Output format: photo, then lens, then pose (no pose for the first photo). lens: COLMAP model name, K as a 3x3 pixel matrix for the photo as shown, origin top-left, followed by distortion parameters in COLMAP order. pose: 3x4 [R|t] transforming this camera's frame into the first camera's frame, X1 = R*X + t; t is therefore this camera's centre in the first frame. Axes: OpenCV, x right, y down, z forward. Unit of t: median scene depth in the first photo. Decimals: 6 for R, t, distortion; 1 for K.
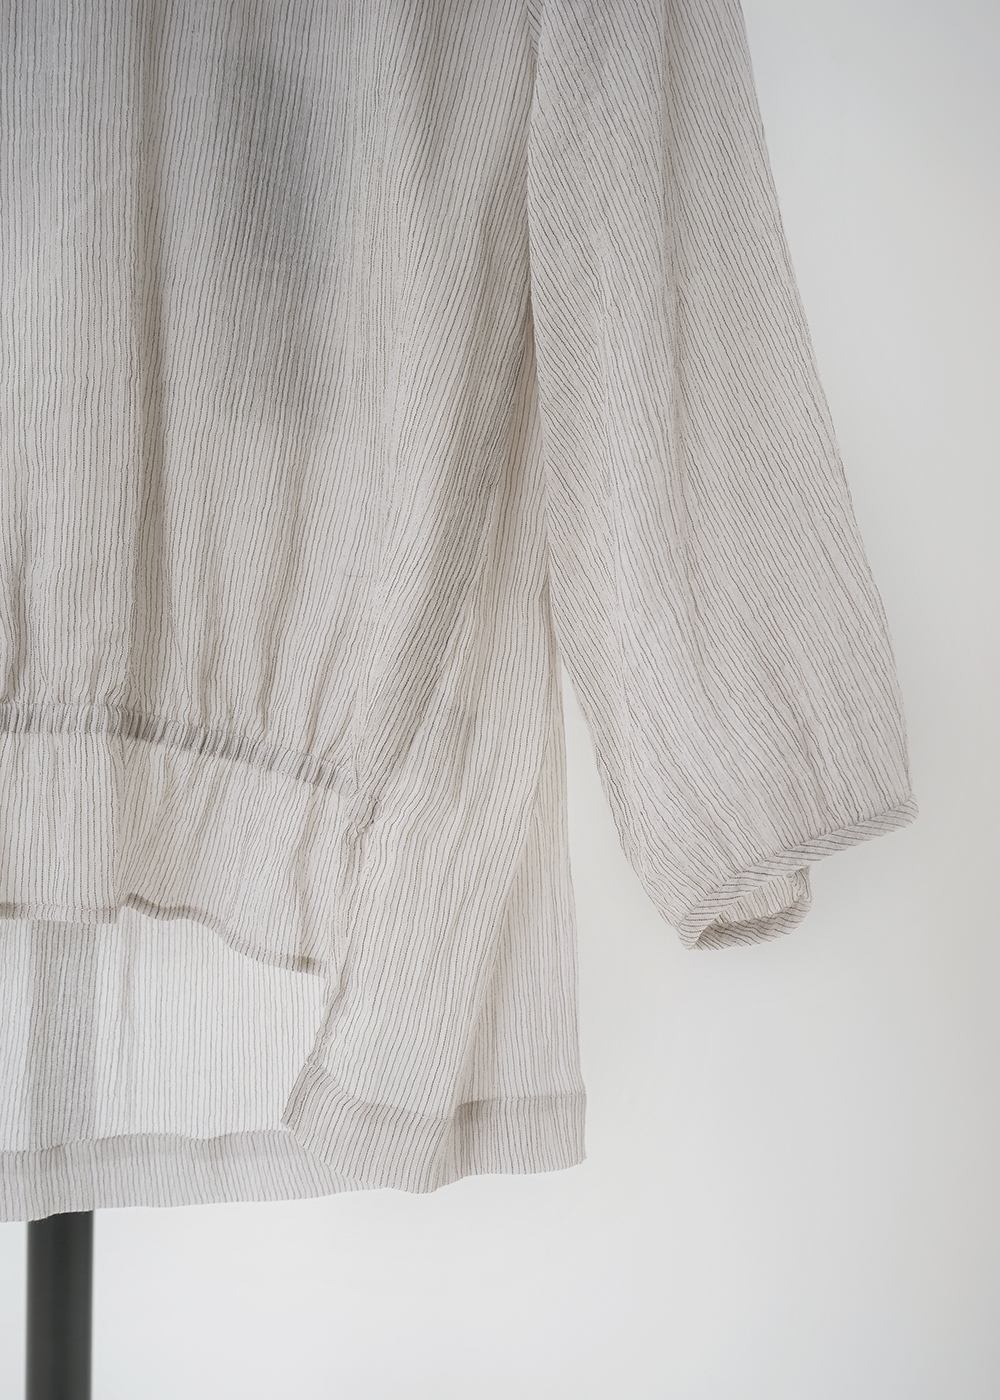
lens RADIAL K [[1589.1, 0, 510.1], [0, 1589.1, 700.0], [0, 0, 1]] dist [-0.007051, 0.000000]
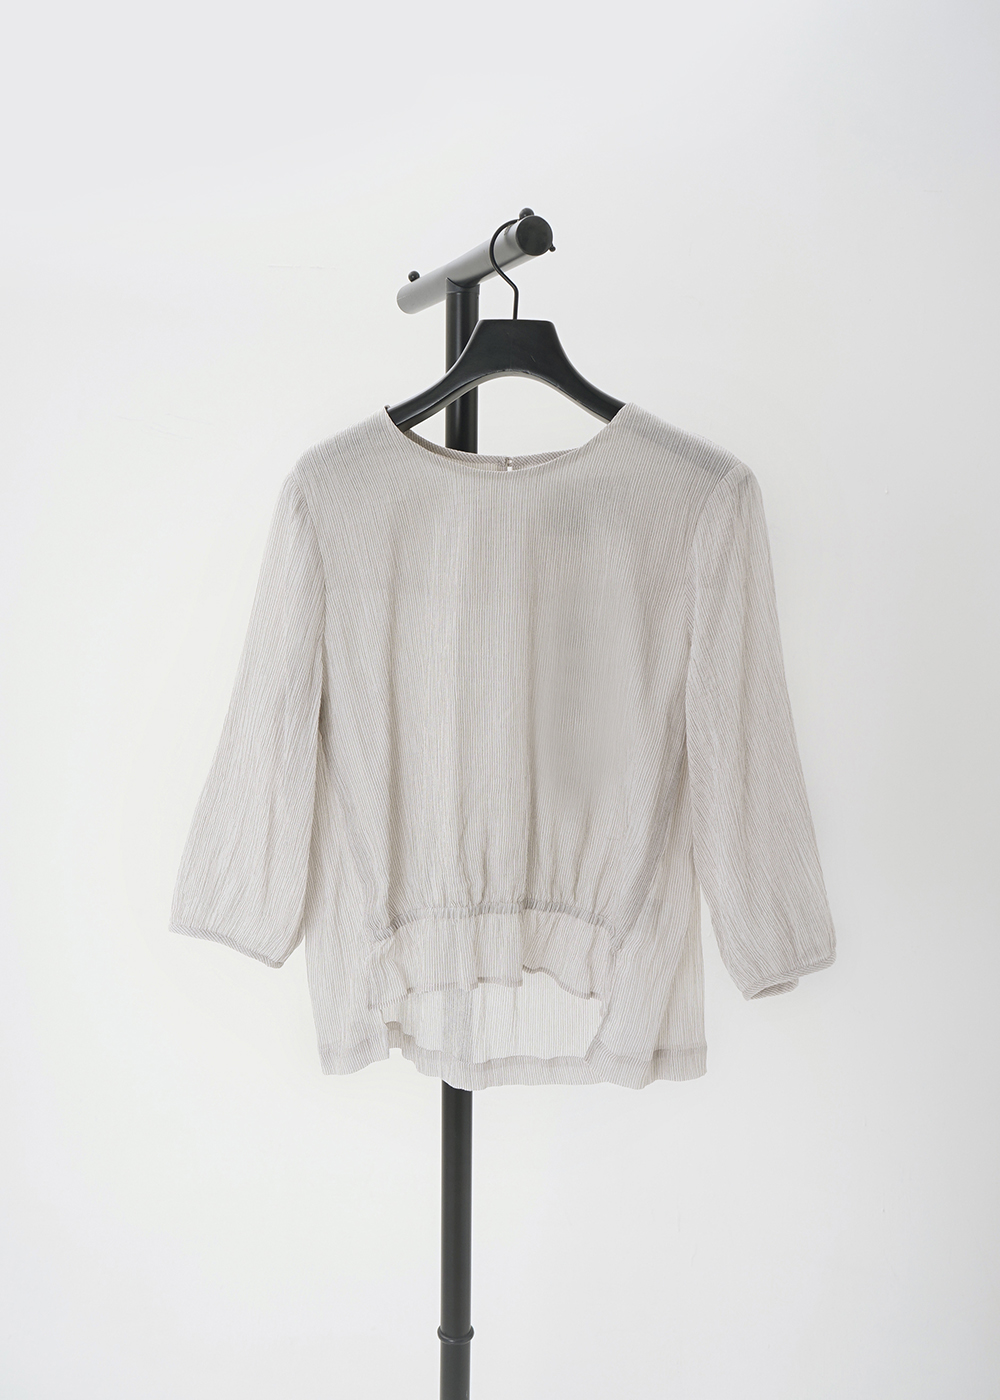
lens RADIAL K [[1407.4, 0, 488.0], [0, 1407.4, 692.6], [0, 0, 1]] dist [-0.045552, 0.000000]
pose [[0.990933, 0.009721, -0.134006, -0.000686], [0.003578, 0.995116, 0.098645, -0.529321], [0.134310, -0.098230, 0.986059, -1.149554]]
